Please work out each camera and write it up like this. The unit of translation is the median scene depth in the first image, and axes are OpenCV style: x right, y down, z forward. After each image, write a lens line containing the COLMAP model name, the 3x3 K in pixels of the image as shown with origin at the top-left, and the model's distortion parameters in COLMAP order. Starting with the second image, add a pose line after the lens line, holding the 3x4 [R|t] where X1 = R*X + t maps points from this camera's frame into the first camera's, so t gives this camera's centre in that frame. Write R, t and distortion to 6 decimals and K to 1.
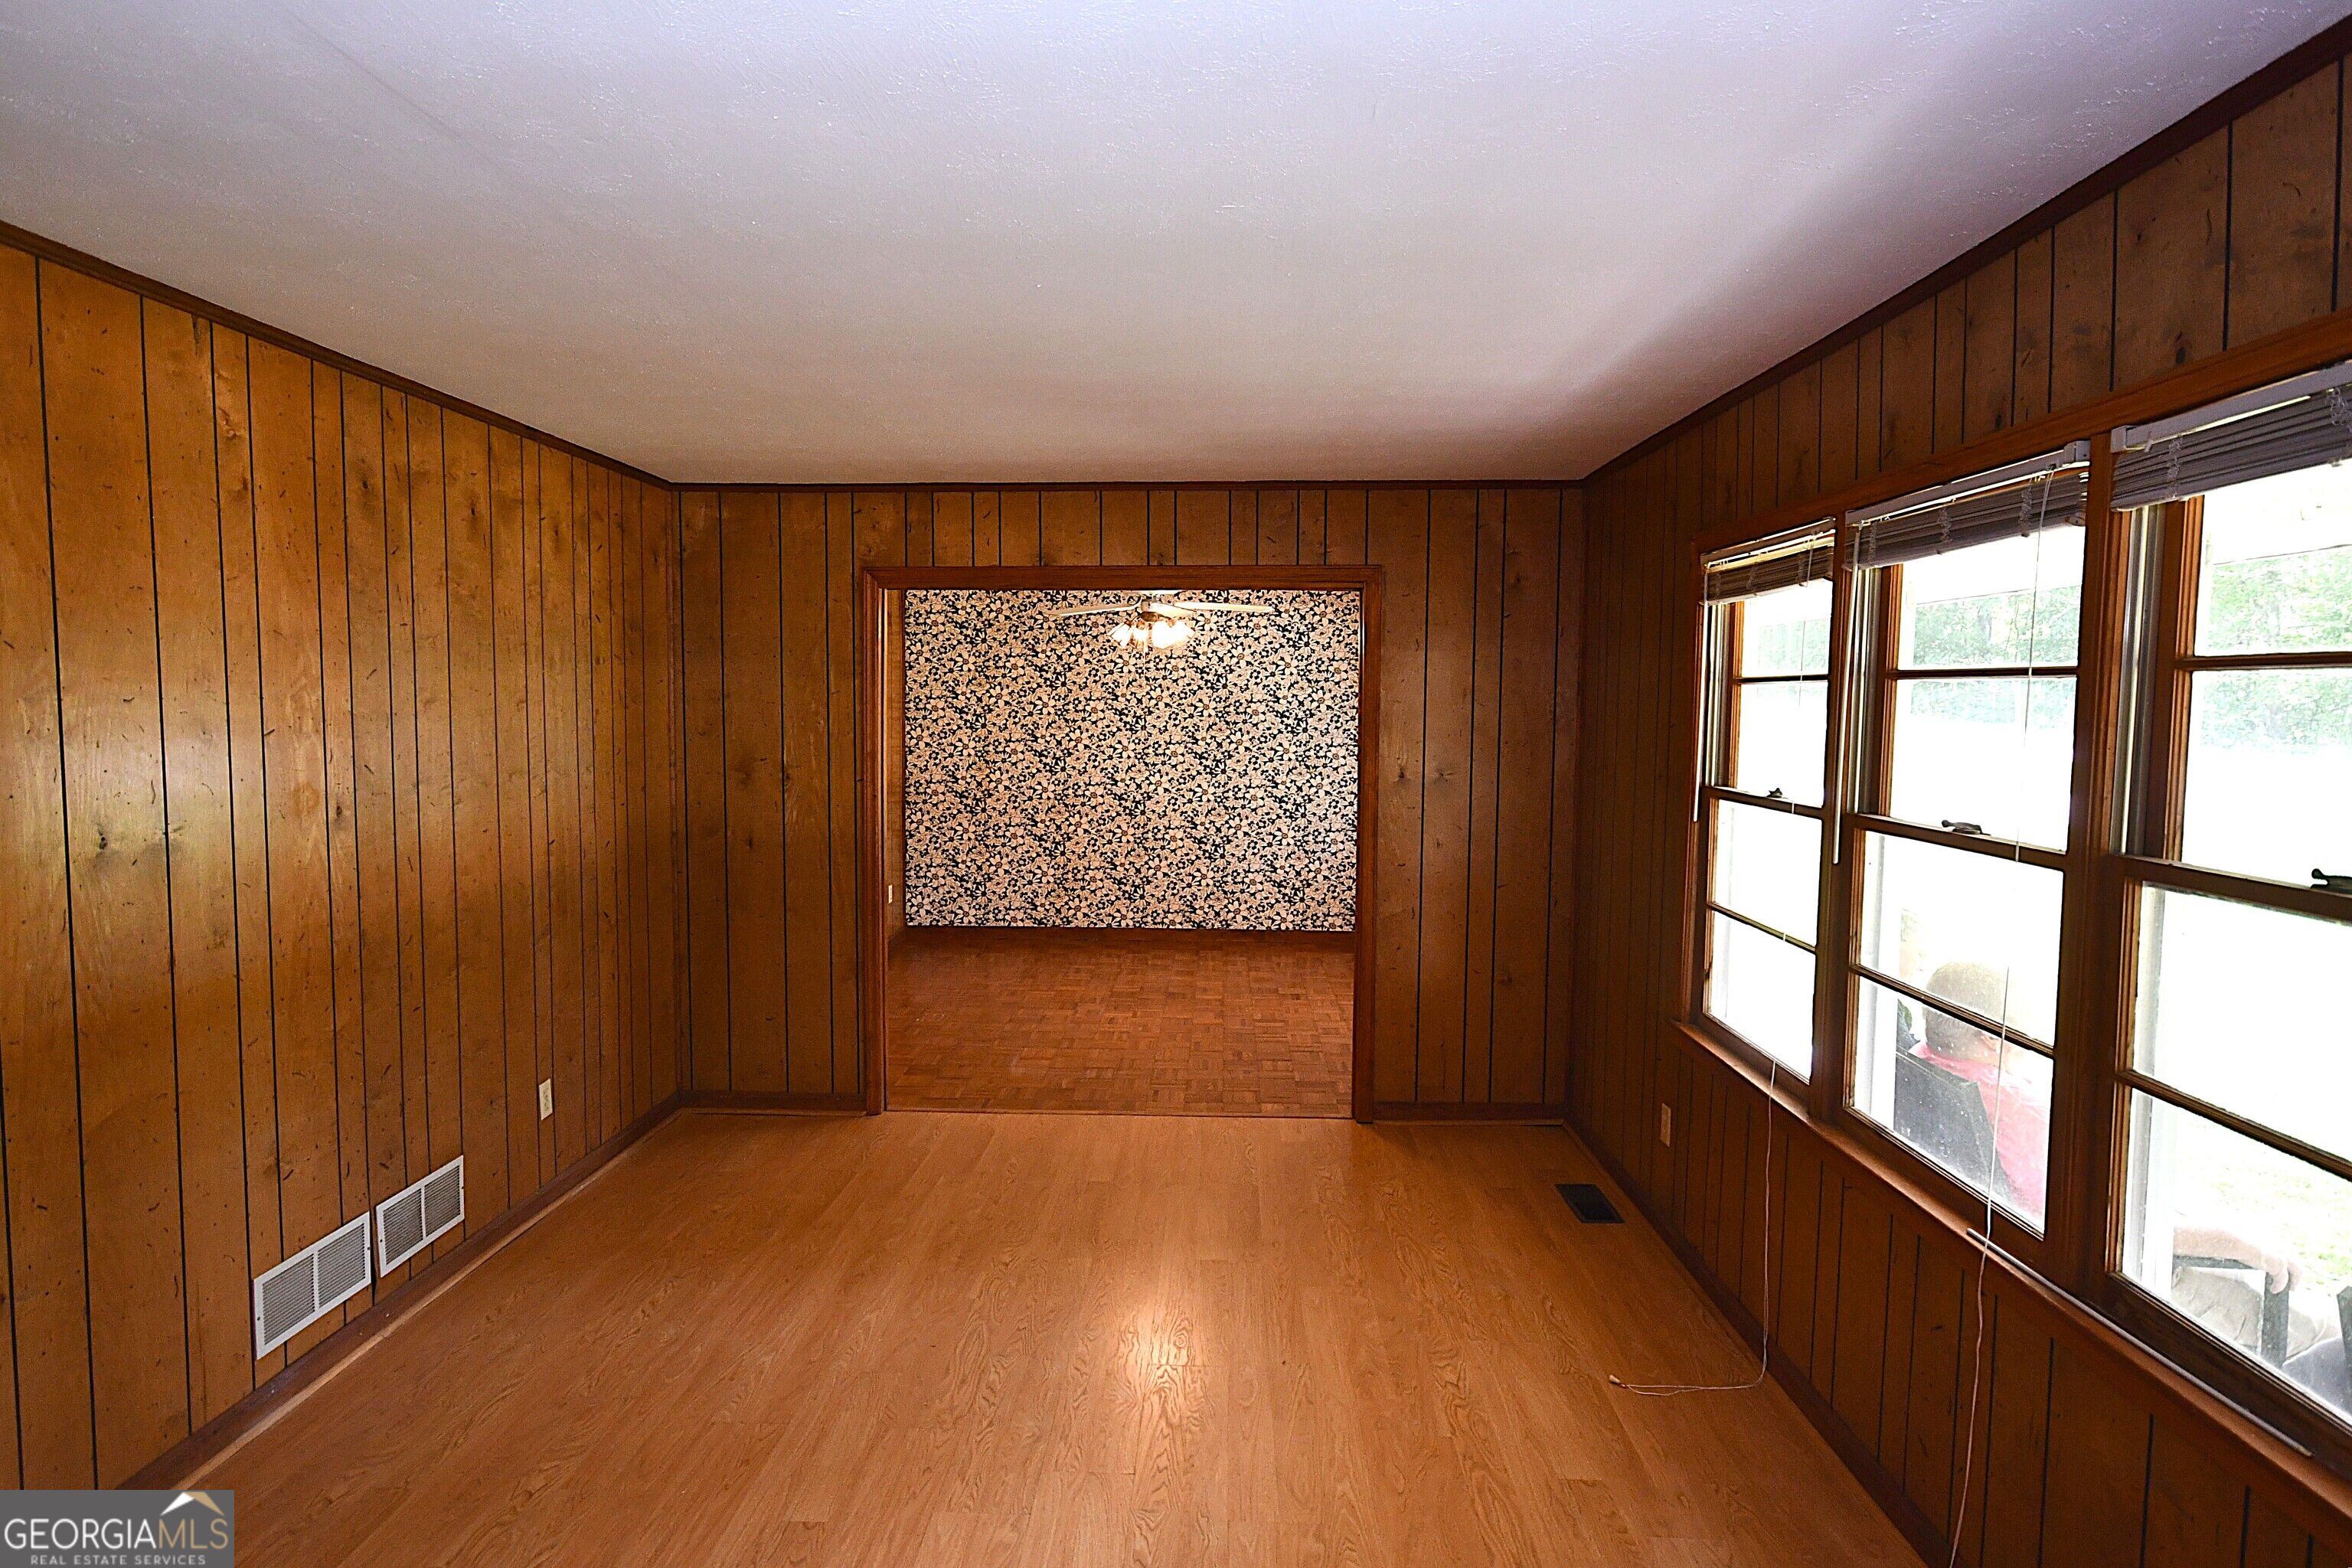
lens RADIAL K [[1321.8, 0, 1181.9], [0, 1321.8, 781.9], [0, 0, 1]] dist [-0.007055, -0.000740]
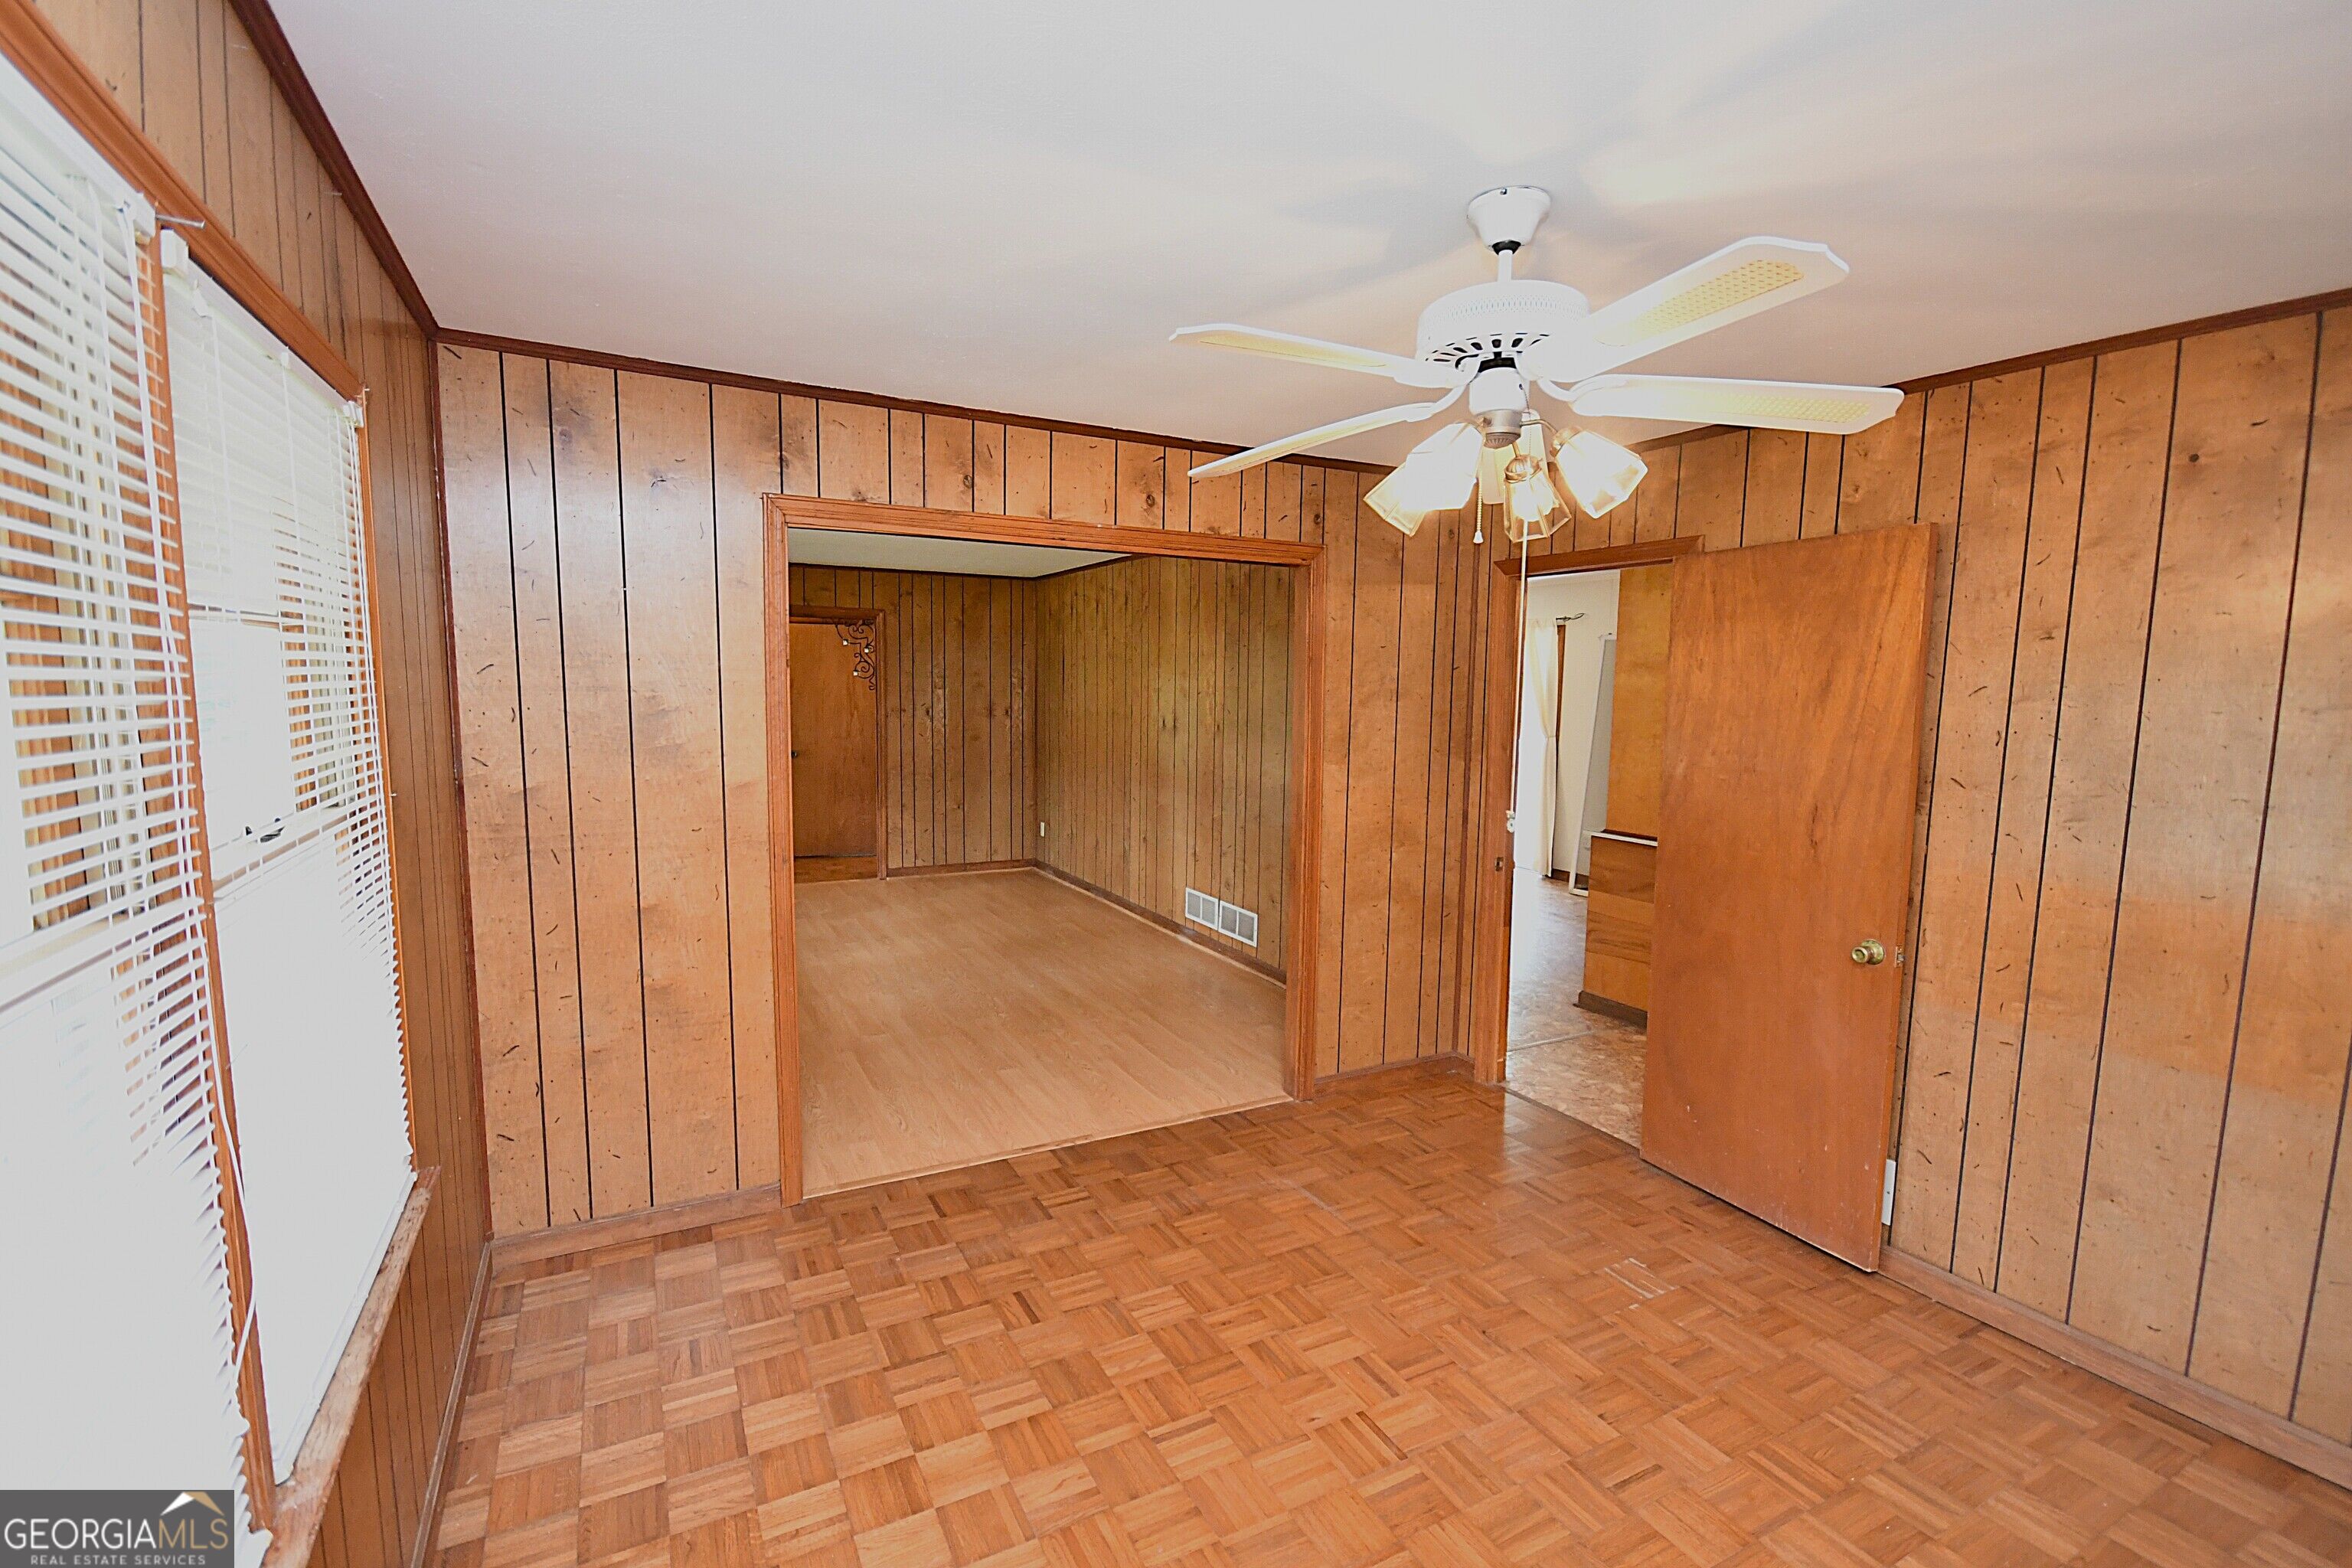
lens RADIAL K [[1032.1, 0, 1155.0], [0, 1032.1, 789.8], [0, 0, 1]] dist [0.001959, -0.007887]
pose [[-0.873586, 0.031655, -0.485638, 0.139485], [-0.051594, 0.986235, 0.157094, -0.056917], [0.483926, 0.162291, -0.859928, 0.944998]]
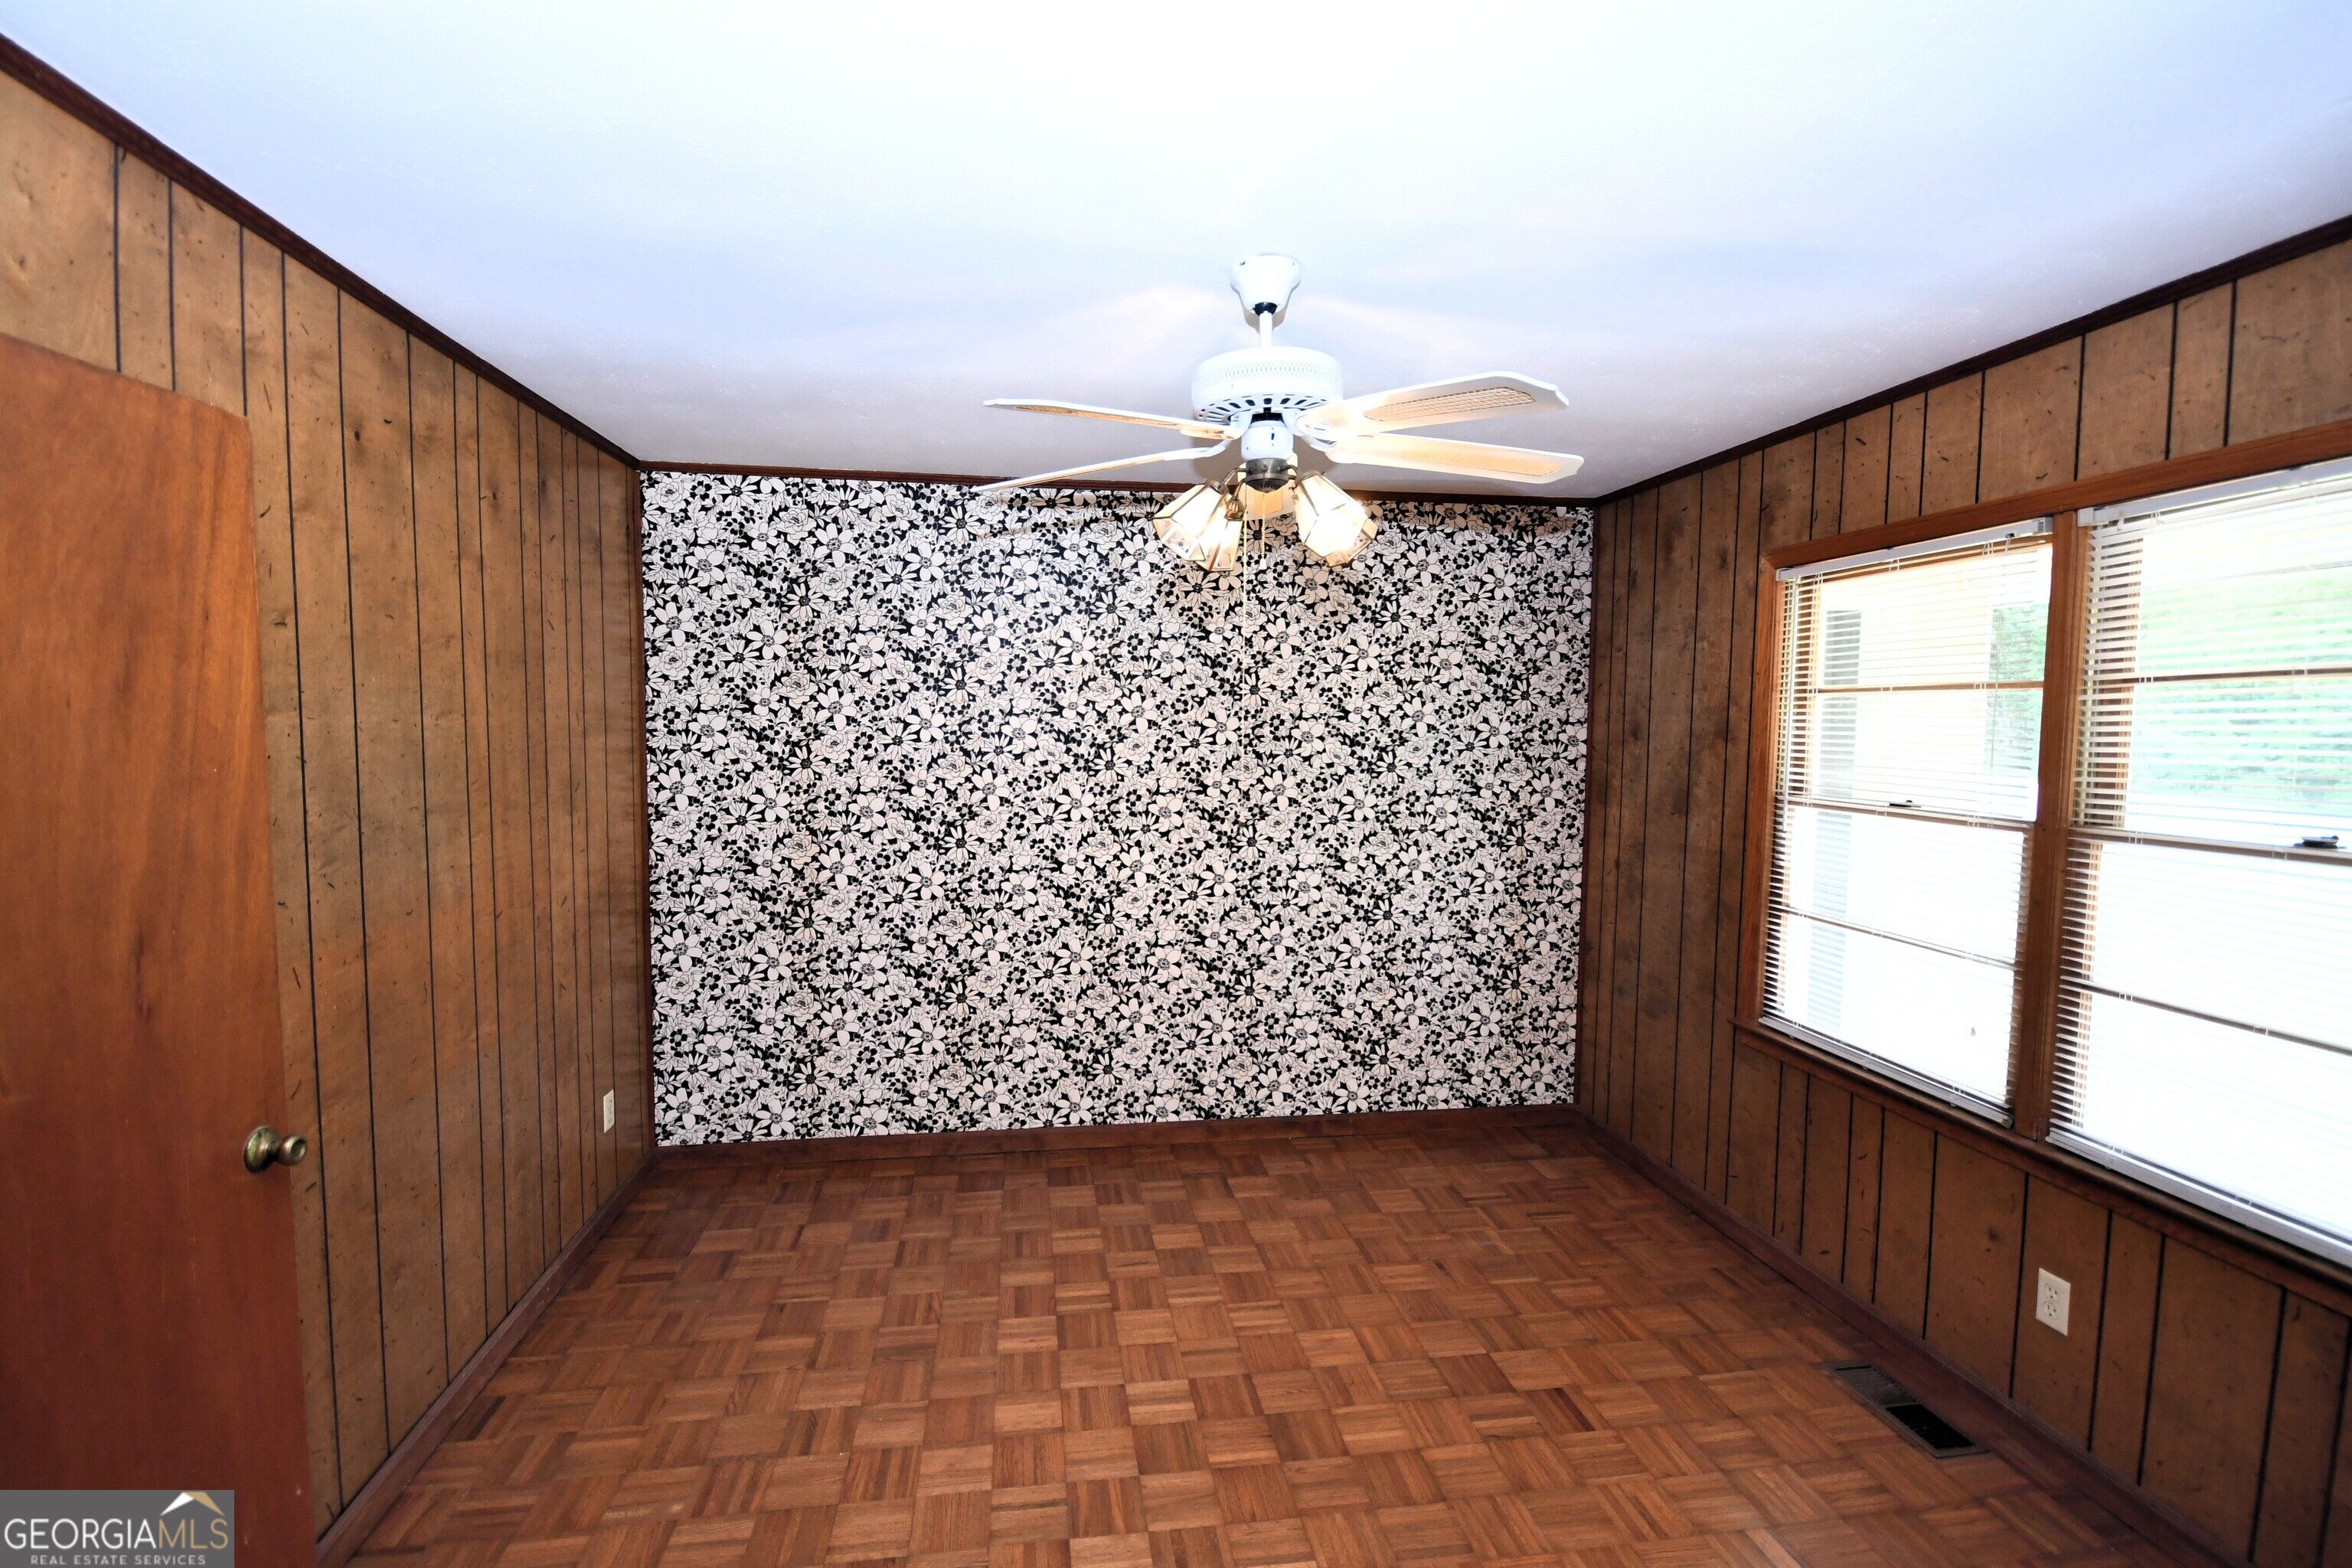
lens RADIAL K [[1032.1, 0, 1168.2], [0, 1032.1, 788.9], [0, 0, 1]] dist [0.001959, -0.007887]
pose [[0.985716, -0.011833, 0.168001, -0.077895], [0.012081, 0.999927, -0.000453, -0.030993], [-0.167983, 0.002476, 0.985787, 0.577730]]
